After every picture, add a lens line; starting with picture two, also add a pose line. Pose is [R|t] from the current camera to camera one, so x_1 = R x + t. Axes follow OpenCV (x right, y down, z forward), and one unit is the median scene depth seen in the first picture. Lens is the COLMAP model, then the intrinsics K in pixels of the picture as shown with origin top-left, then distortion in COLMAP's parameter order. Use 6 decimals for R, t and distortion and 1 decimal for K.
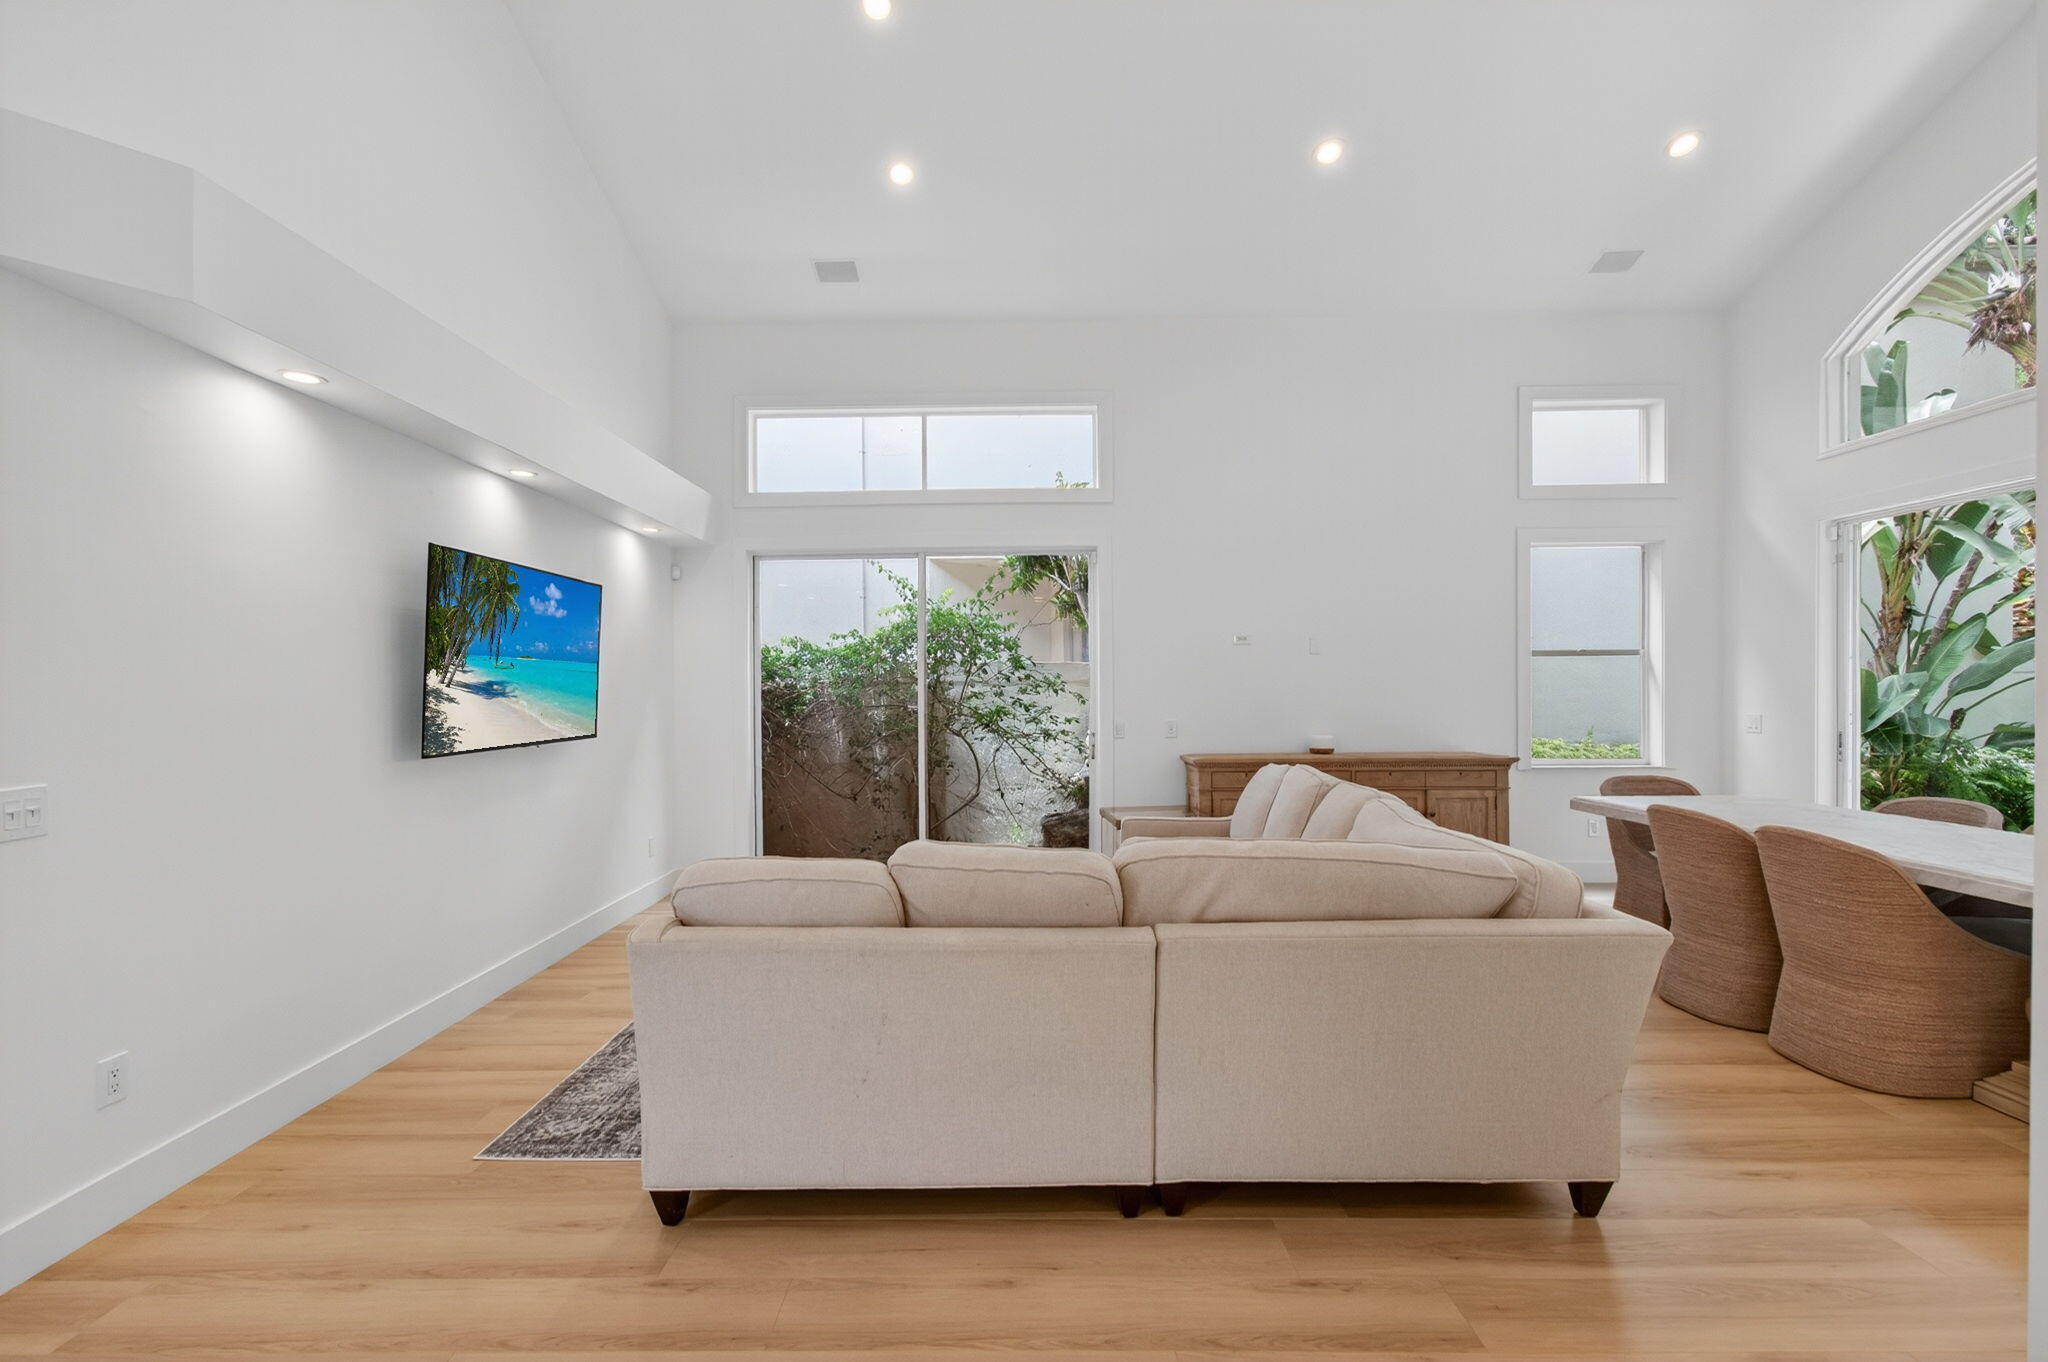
lens RADIAL K [[917.1, 0, 1018.8], [0, 917.1, 679.8], [0, 0, 1]] dist [0.003976, 0.001610]
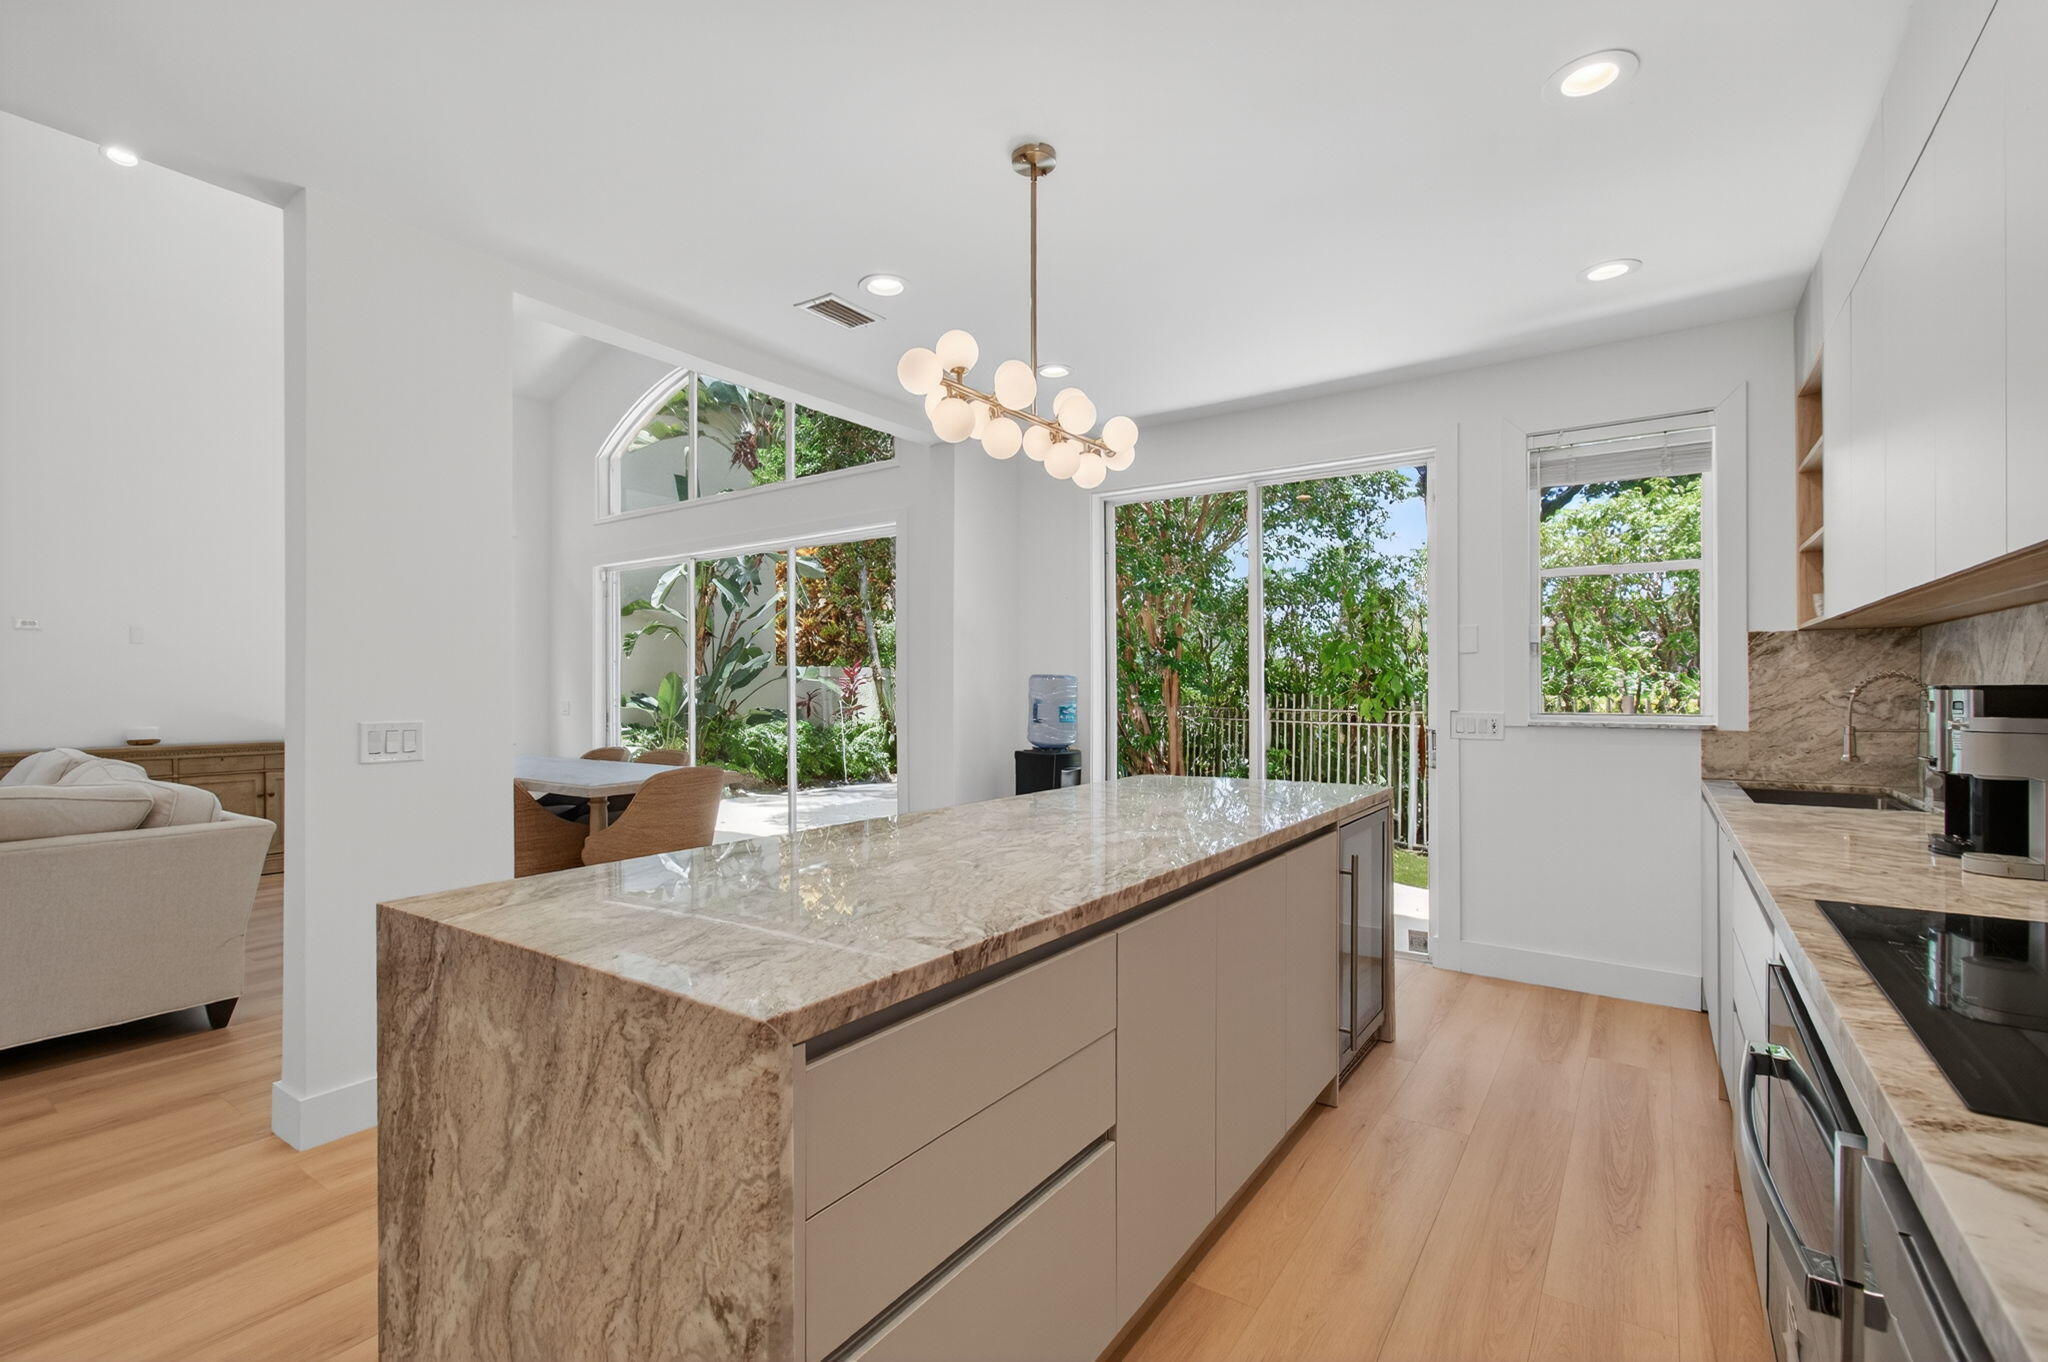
lens RADIAL K [[917.1, 0, 1009.6], [0, 917.1, 689.8], [0, 0, 1]] dist [0.003976, 0.001610]
pose [[0.573642, 0.002532, 0.819102, 0.060266], [-0.004088, 0.999992, -0.000228, 0.019594], [-0.819096, -0.003218, 0.573648, -0.367751]]
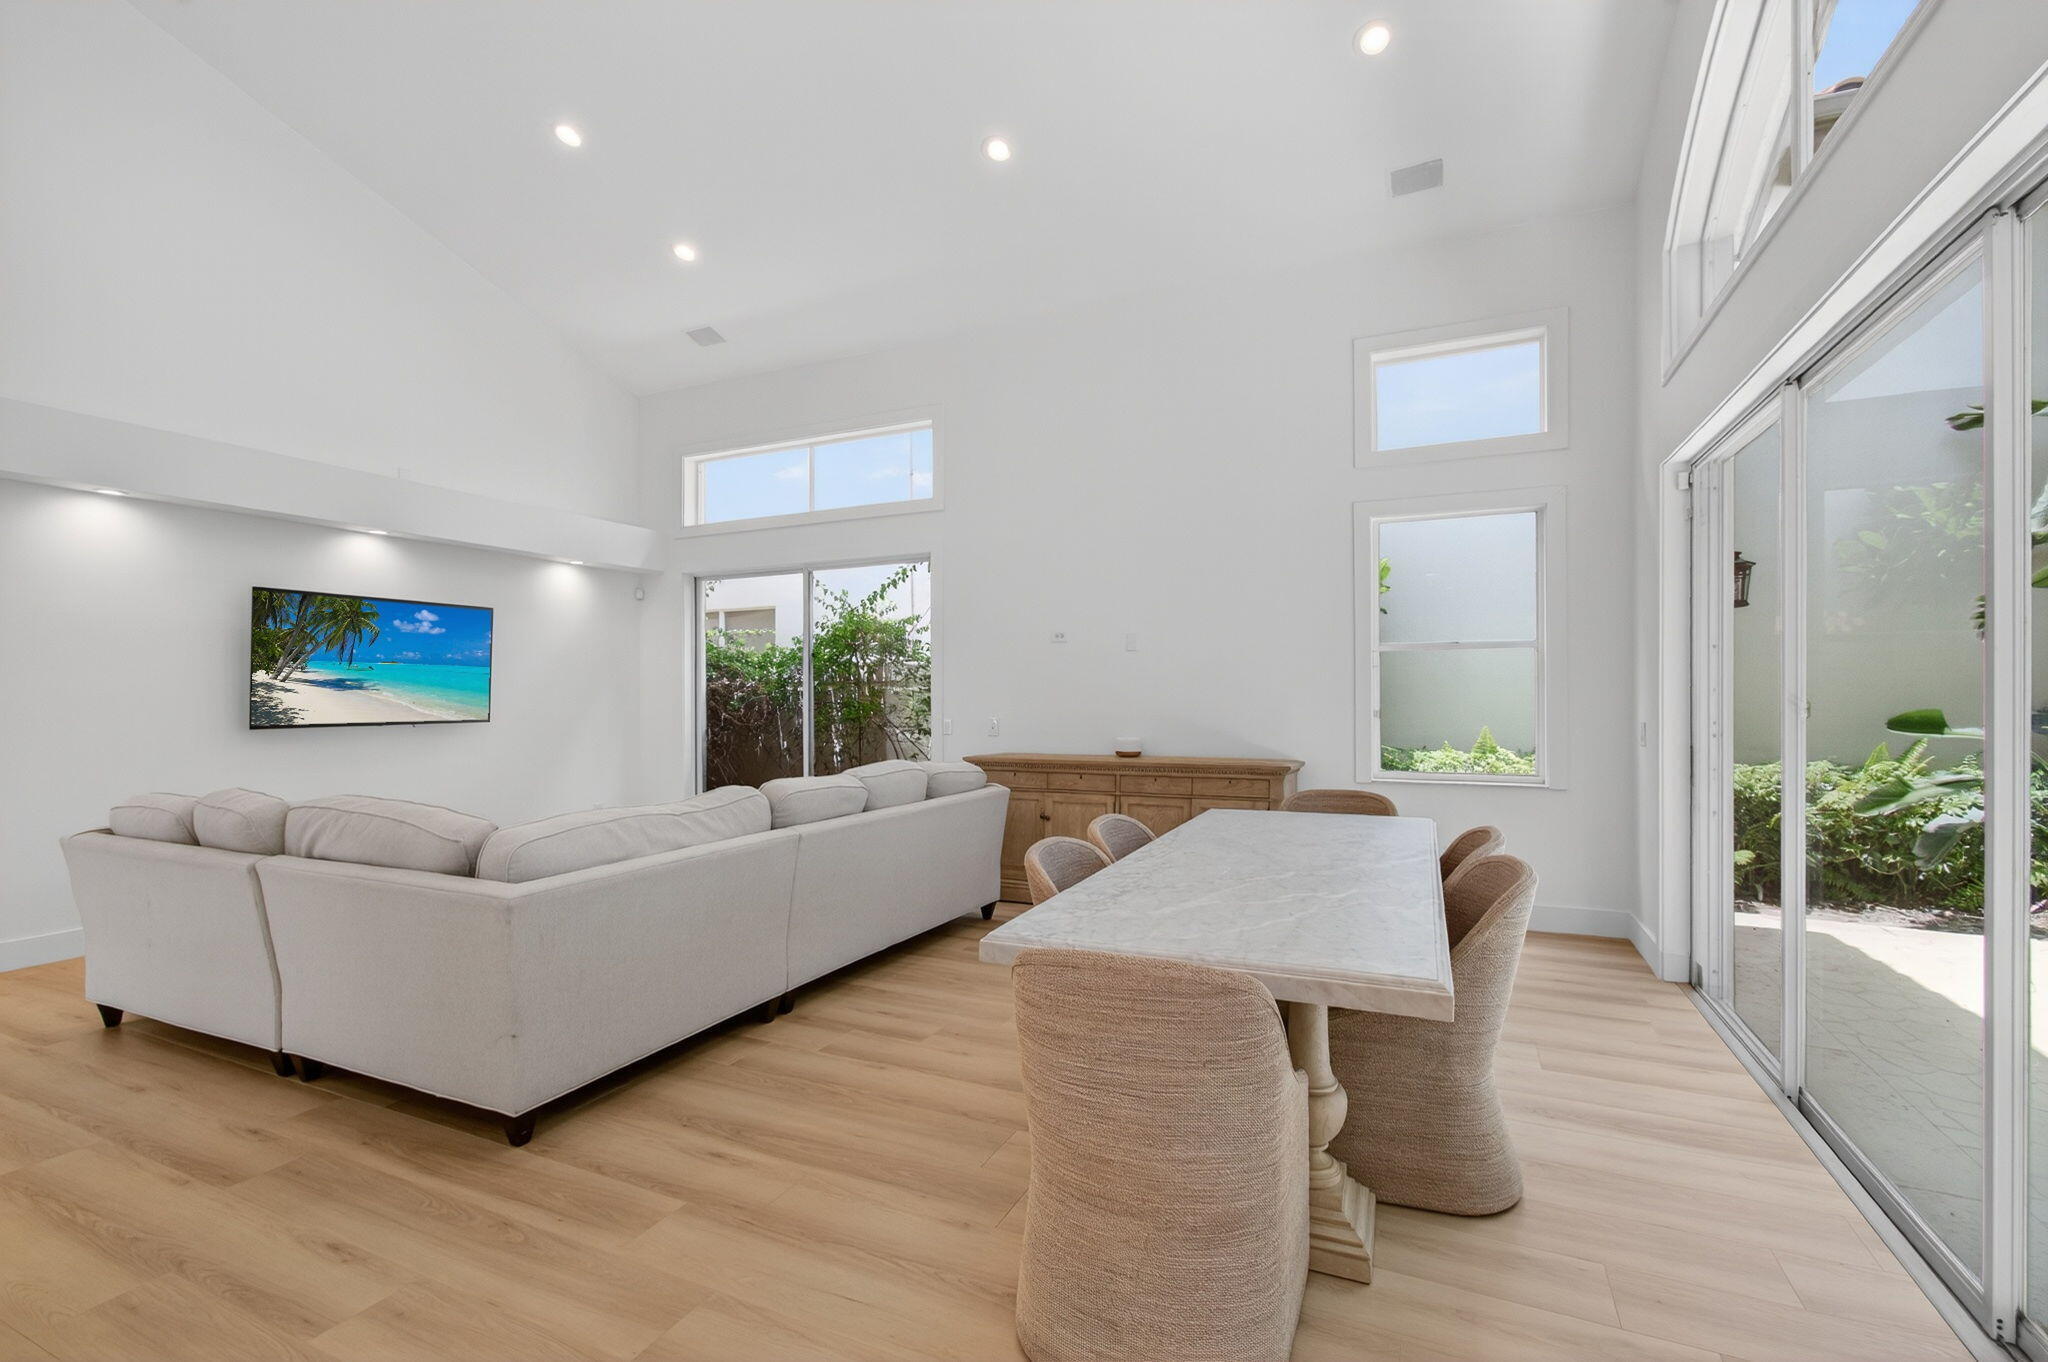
lens RADIAL K [[917.1, 0, 1025.0], [0, 917.1, 678.3], [0, 0, 1]] dist [0.003976, 0.001610]
pose [[0.907122, -0.002245, -0.420862, 0.714565], [-0.000635, 0.999977, -0.006704, 0.006464], [0.420868, 0.006348, 0.907100, 0.101038]]
